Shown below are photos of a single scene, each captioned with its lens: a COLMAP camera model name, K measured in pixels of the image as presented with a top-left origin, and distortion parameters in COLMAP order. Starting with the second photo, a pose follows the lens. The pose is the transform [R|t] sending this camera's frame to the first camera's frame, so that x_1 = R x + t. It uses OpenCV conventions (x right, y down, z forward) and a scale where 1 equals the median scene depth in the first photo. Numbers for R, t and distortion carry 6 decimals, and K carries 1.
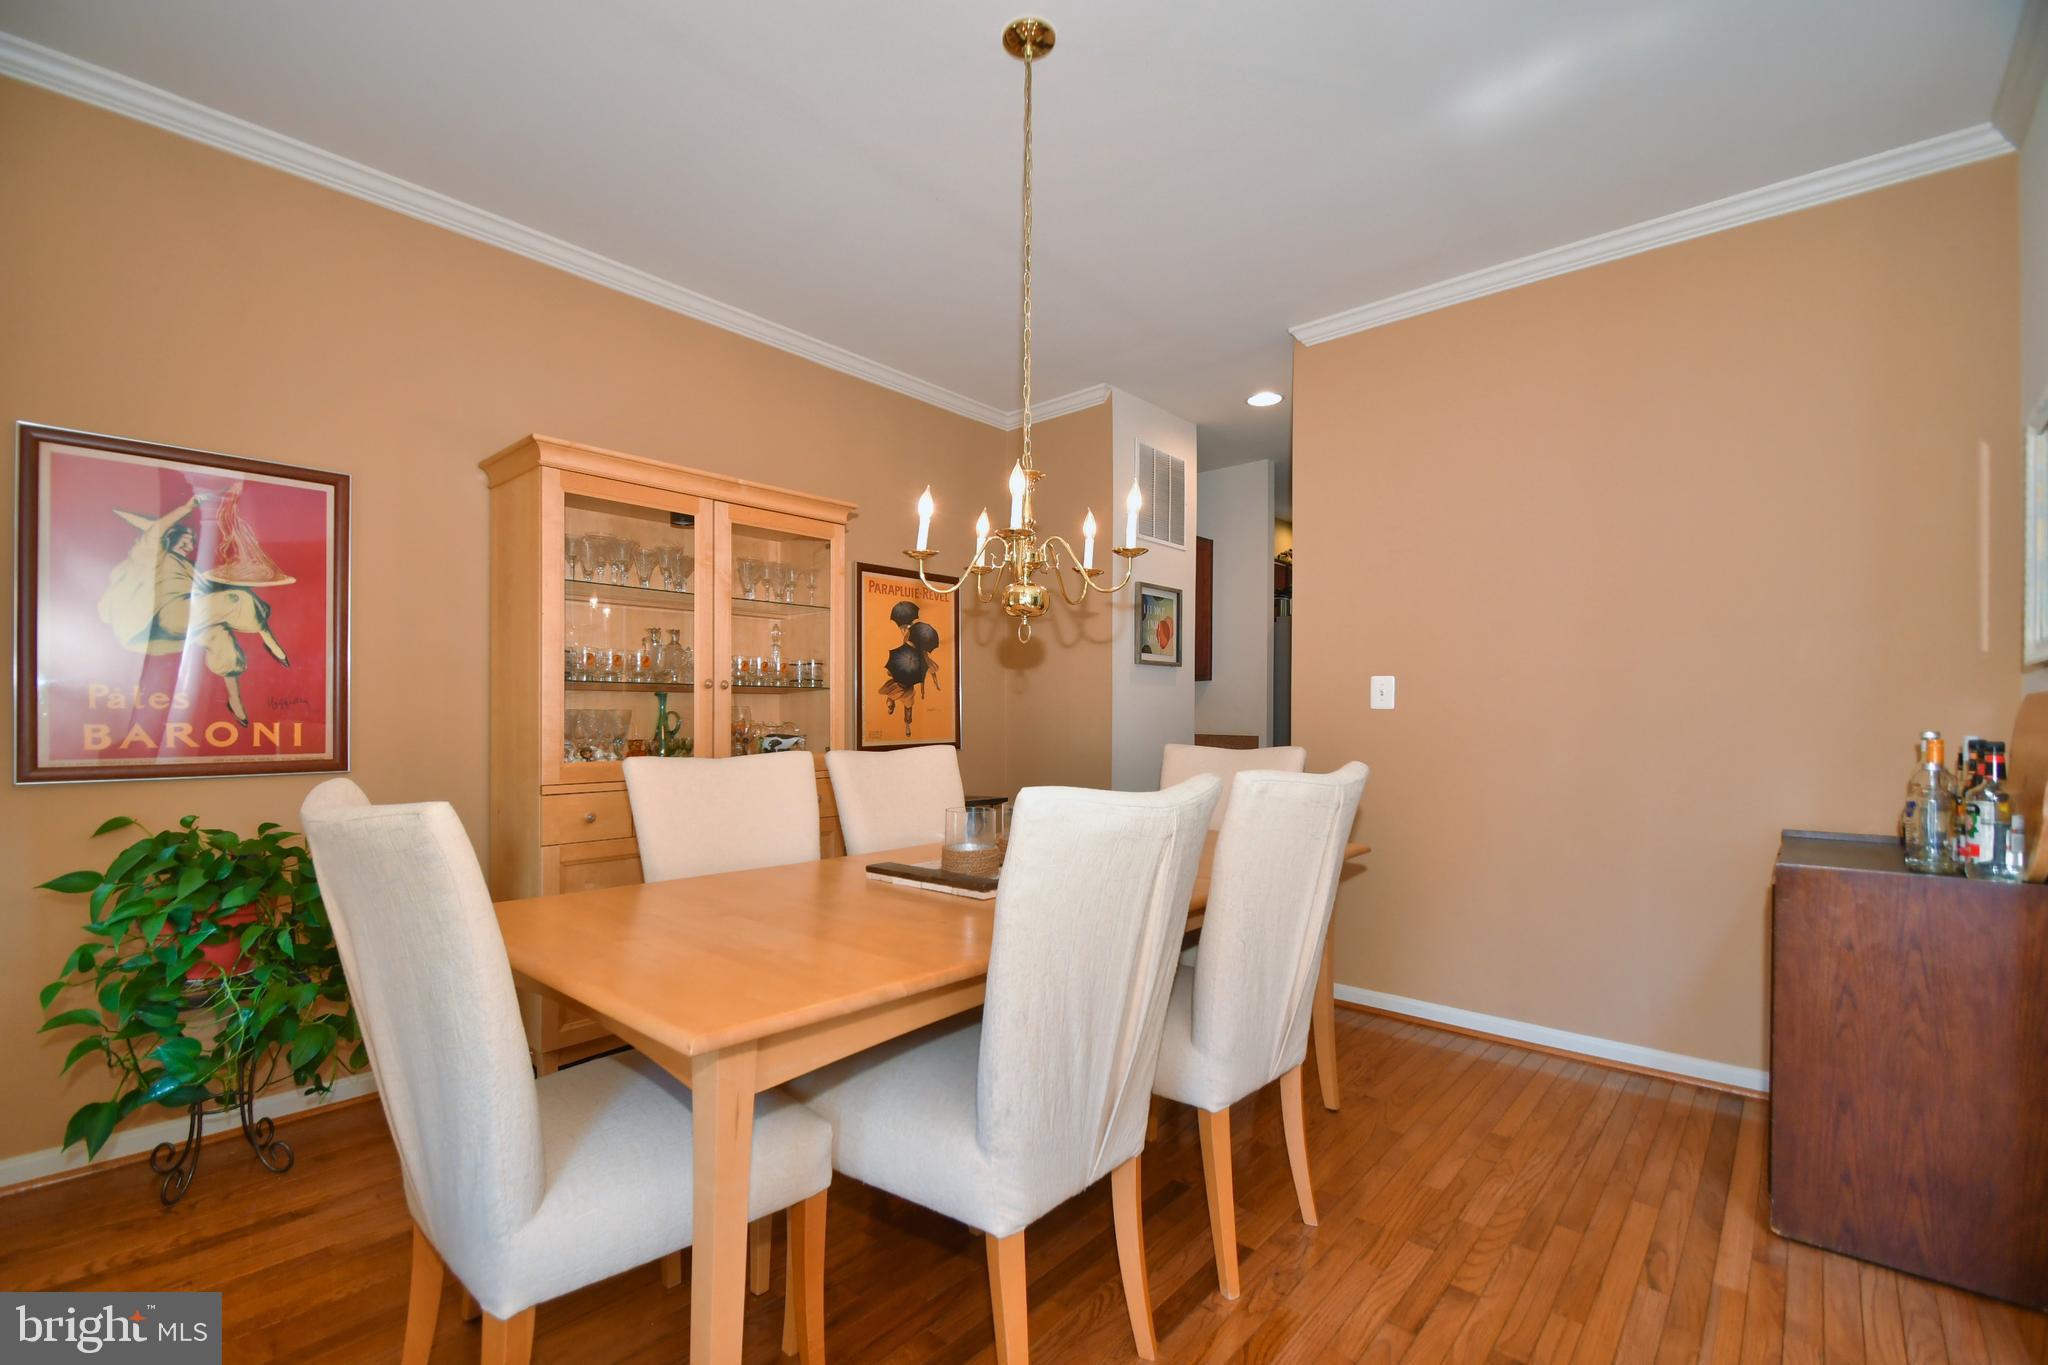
lens RADIAL K [[901.8, 0, 1006.2], [0, 901.8, 715.2], [0, 0, 1]] dist [0.023882, -0.013318]
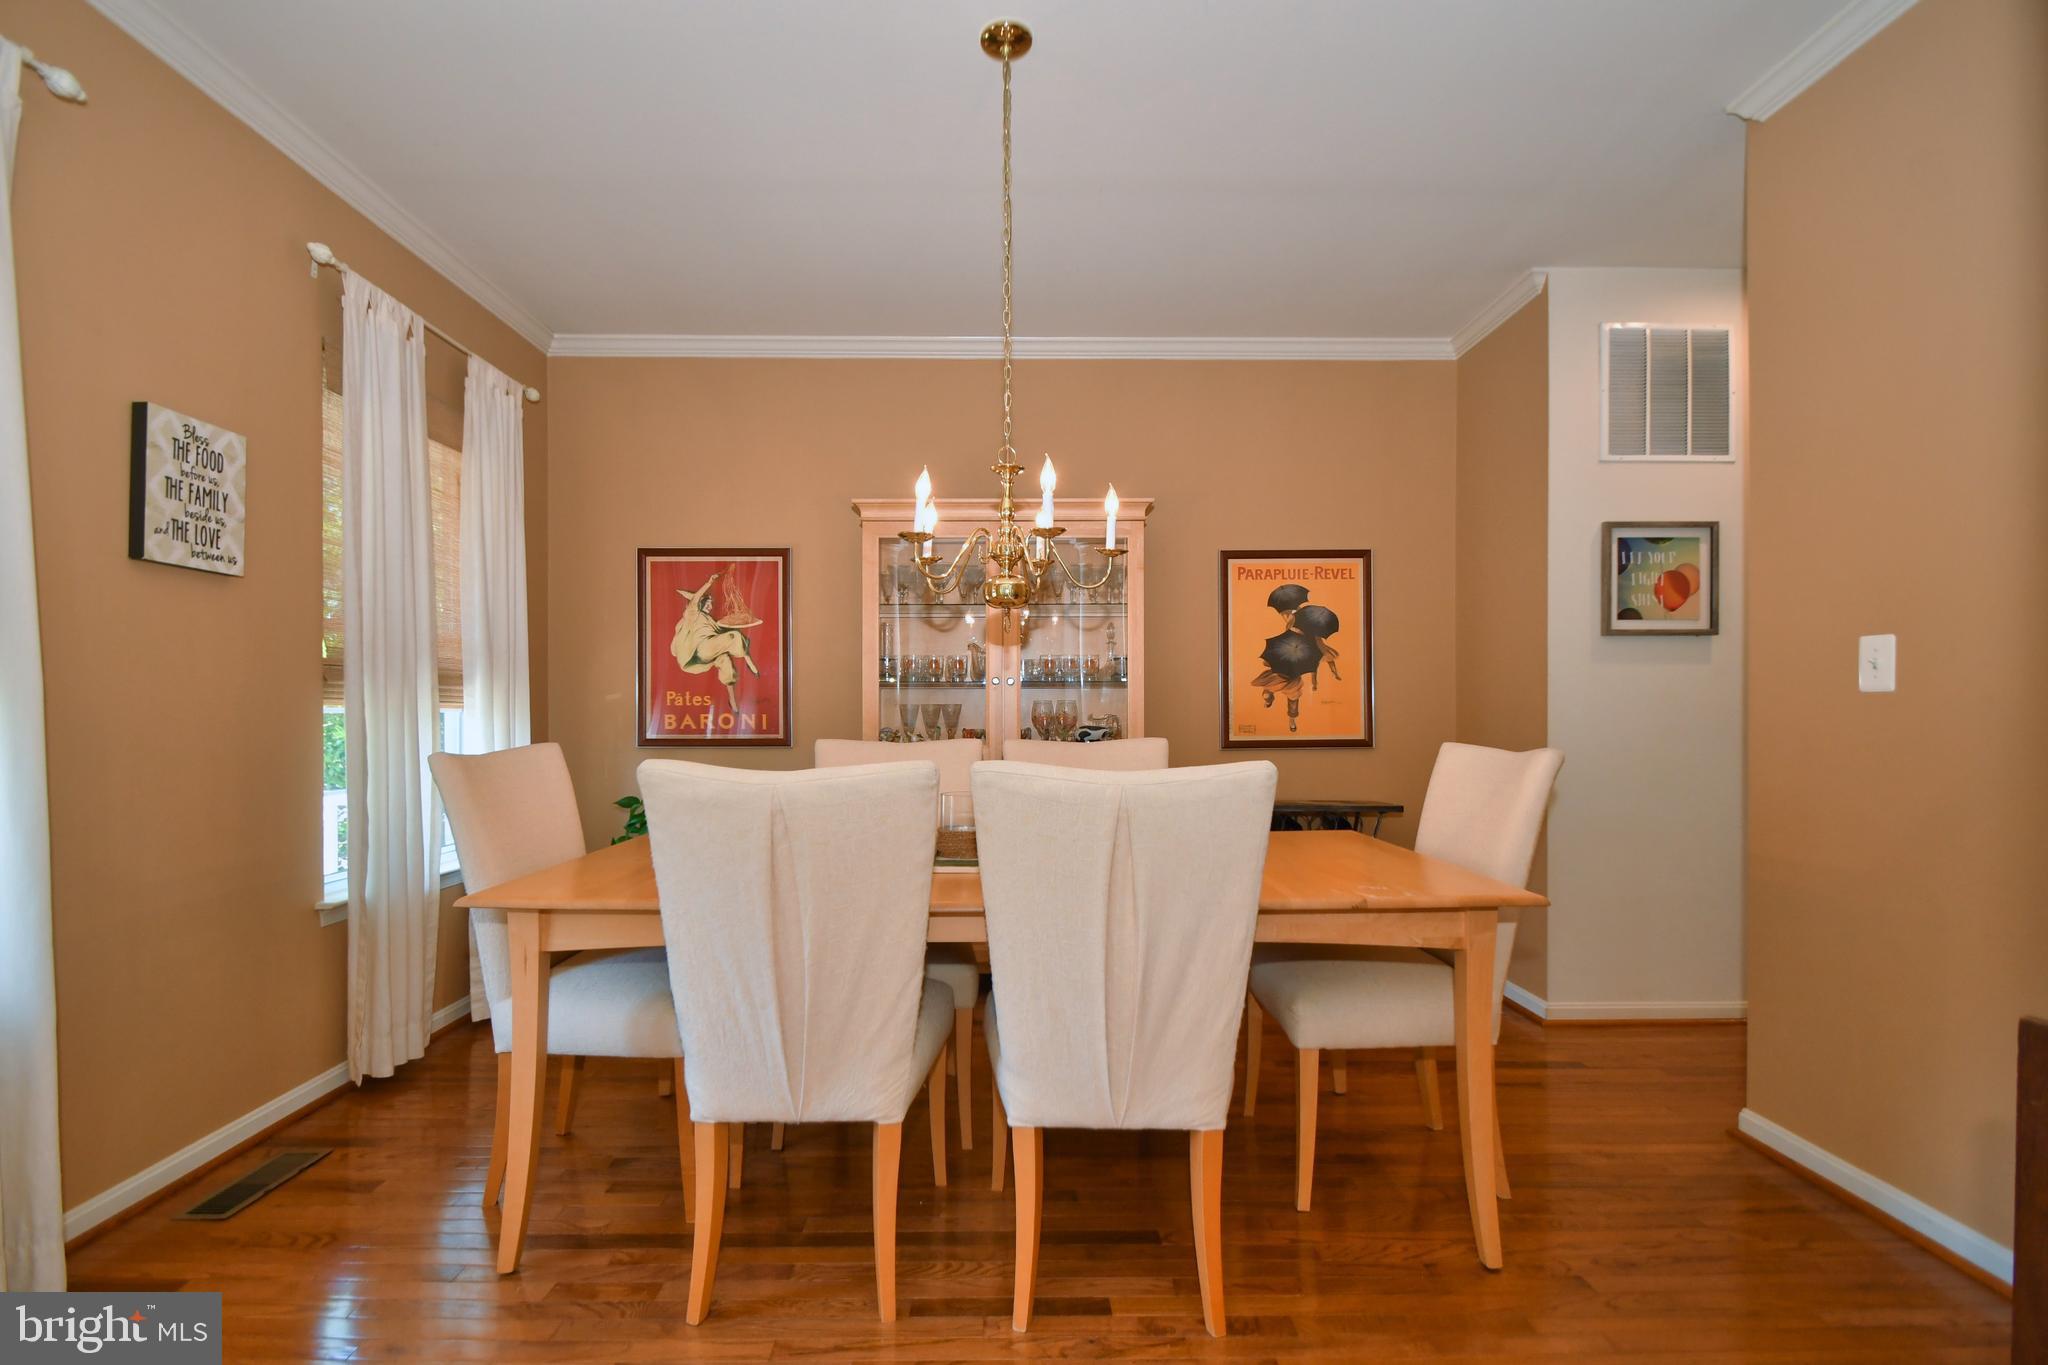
lens RADIAL K [[901.8, 0, 1006.2], [0, 901.8, 715.2], [0, 0, 1]] dist [0.023882, -0.013318]
pose [[0.678289, 0.001160, -0.734794, 0.377456], [0.002370, 0.999990, 0.003767, 0.003229], [0.734791, -0.004297, 0.678280, 0.161354]]
